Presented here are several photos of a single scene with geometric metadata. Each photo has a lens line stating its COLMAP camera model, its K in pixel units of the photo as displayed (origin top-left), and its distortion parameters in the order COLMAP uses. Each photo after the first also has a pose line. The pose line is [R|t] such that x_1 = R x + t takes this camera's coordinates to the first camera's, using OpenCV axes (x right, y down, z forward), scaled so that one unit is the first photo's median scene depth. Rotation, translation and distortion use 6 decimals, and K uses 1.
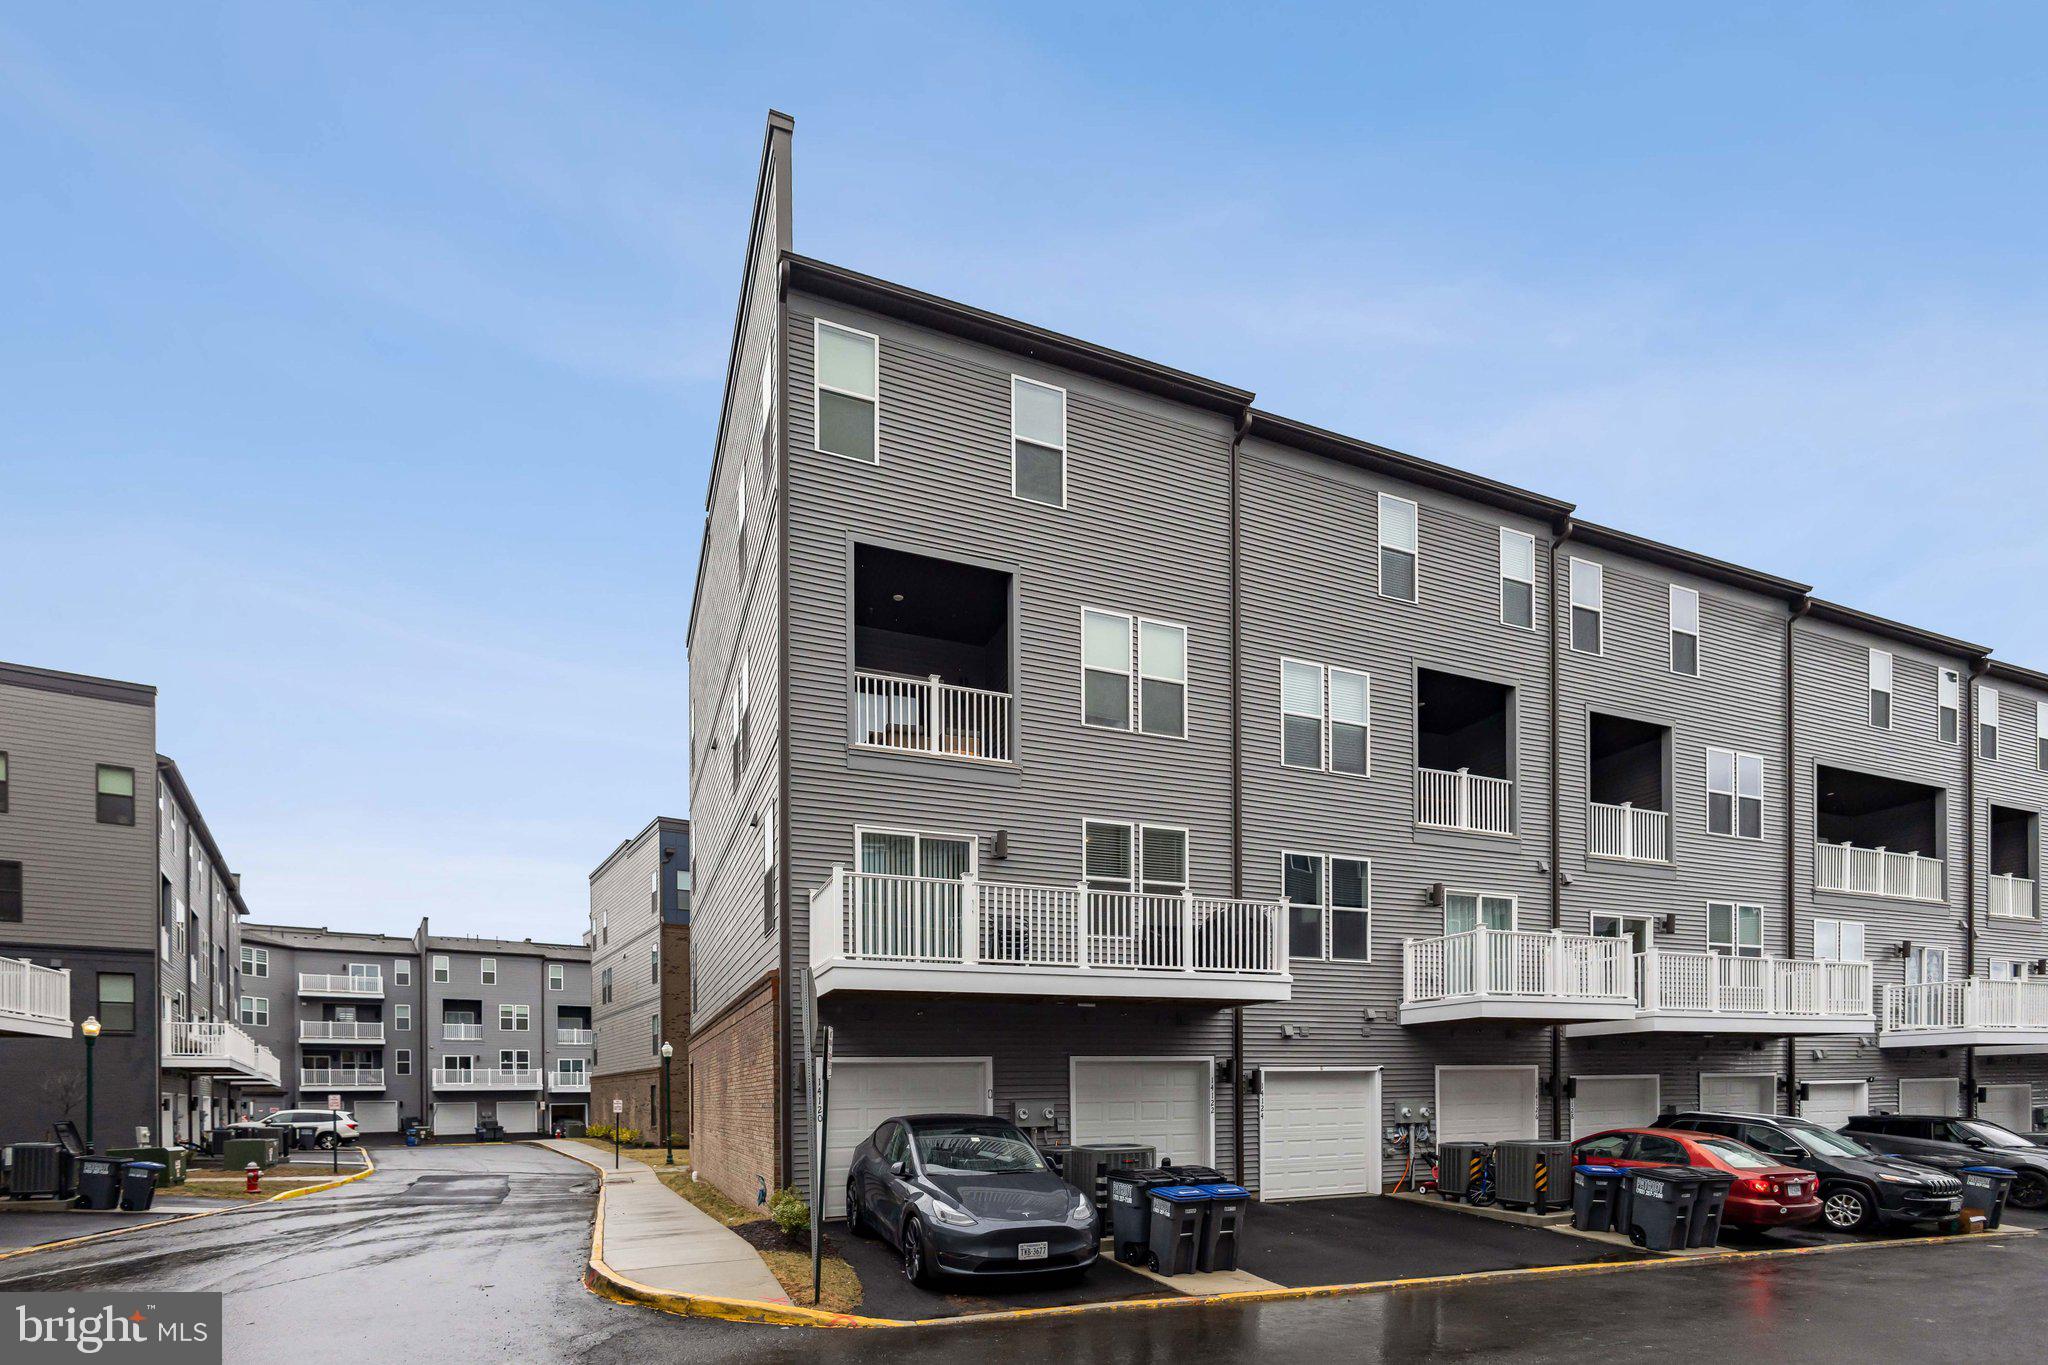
lens RADIAL K [[942.9, 0, 1001.7], [0, 942.9, 707.4], [0, 0, 1]] dist [0.003383, -0.002291]
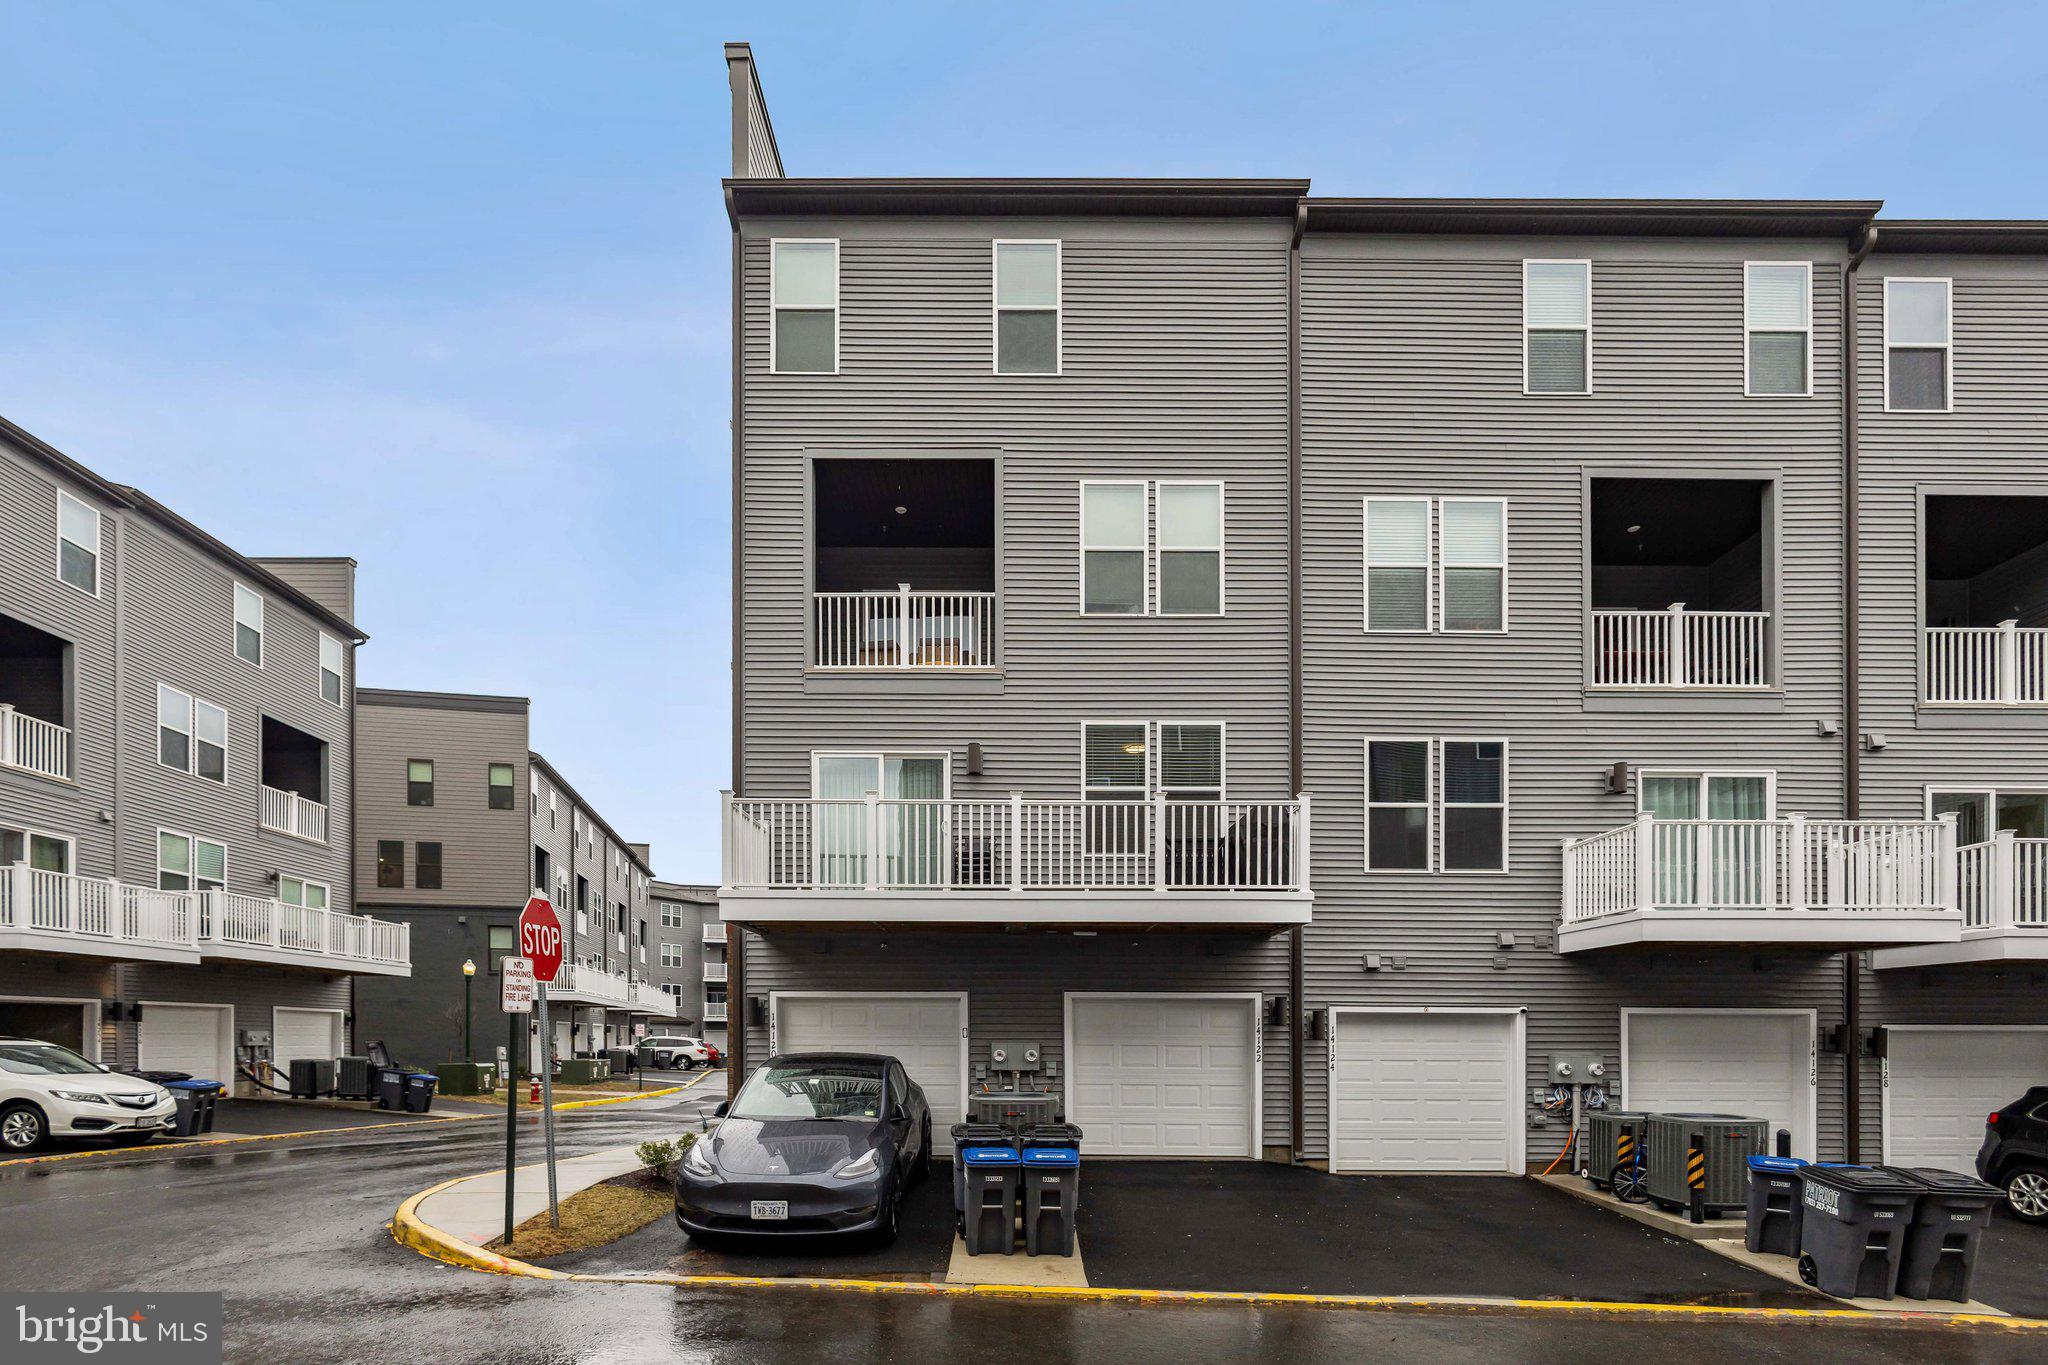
lens RADIAL K [[942.9, 0, 1012.5], [0, 942.9, 681.2], [0, 0, 1]] dist [0.003383, -0.002291]
pose [[0.922672, -0.116610, -0.367531, 0.320053], [0.128194, 0.991723, 0.007171, 0.060886], [0.363653, -0.053732, 0.929984, 0.157003]]
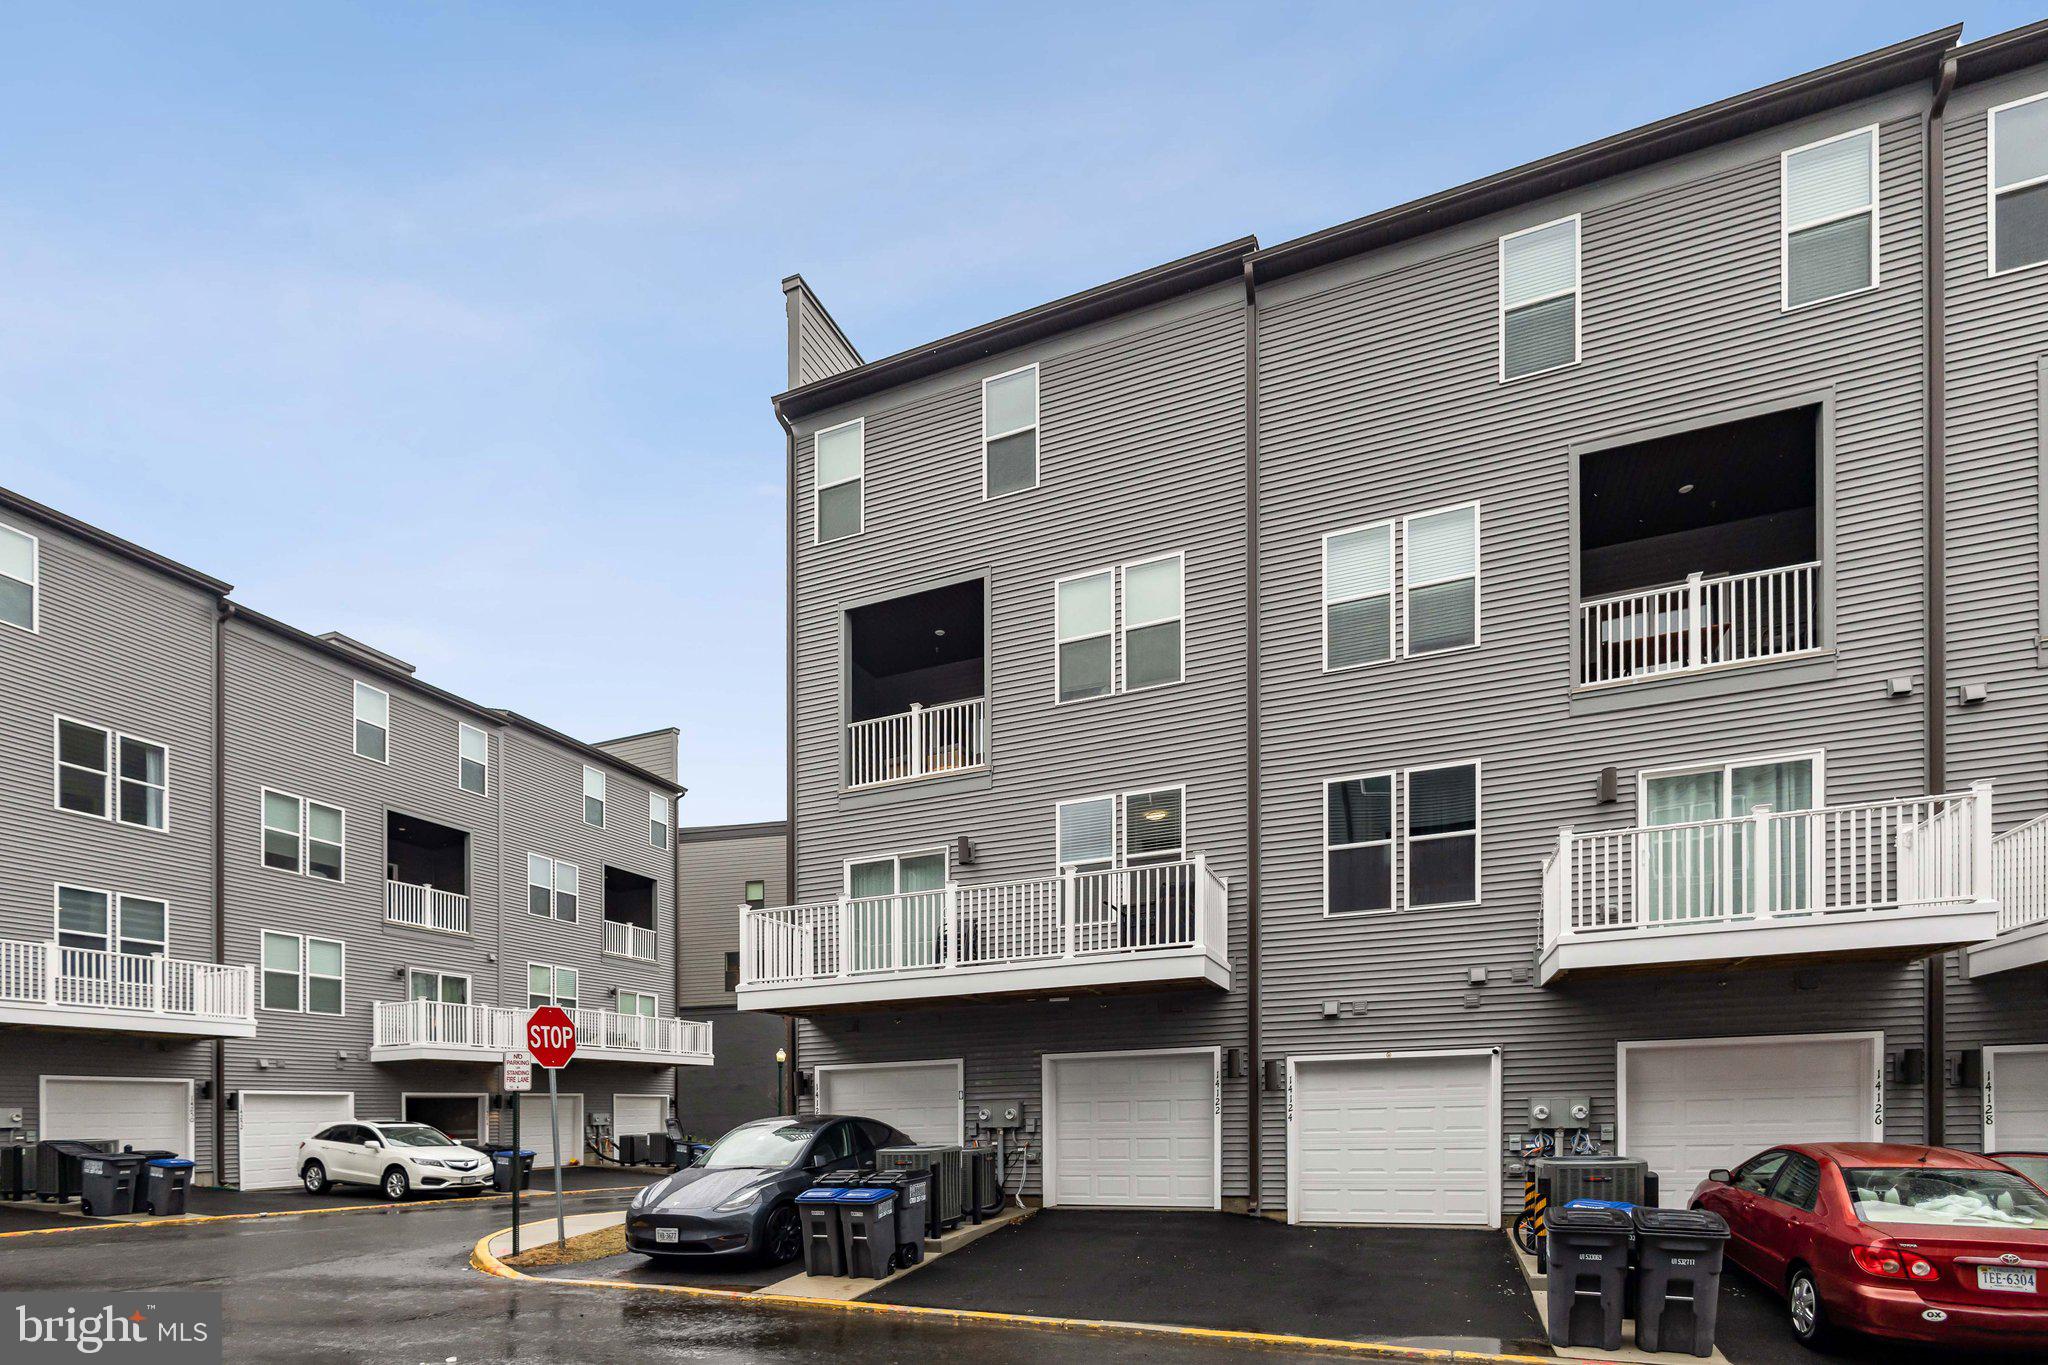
lens RADIAL K [[942.9, 0, 1025.5], [0, 942.9, 701.6], [0, 0, 1]] dist [0.003383, -0.002291]
pose [[0.710555, -0.280727, -0.645216, 0.646937], [0.277987, 0.954369, -0.109098, 0.105487], [0.646401, -0.101842, 0.756170, 0.249043]]
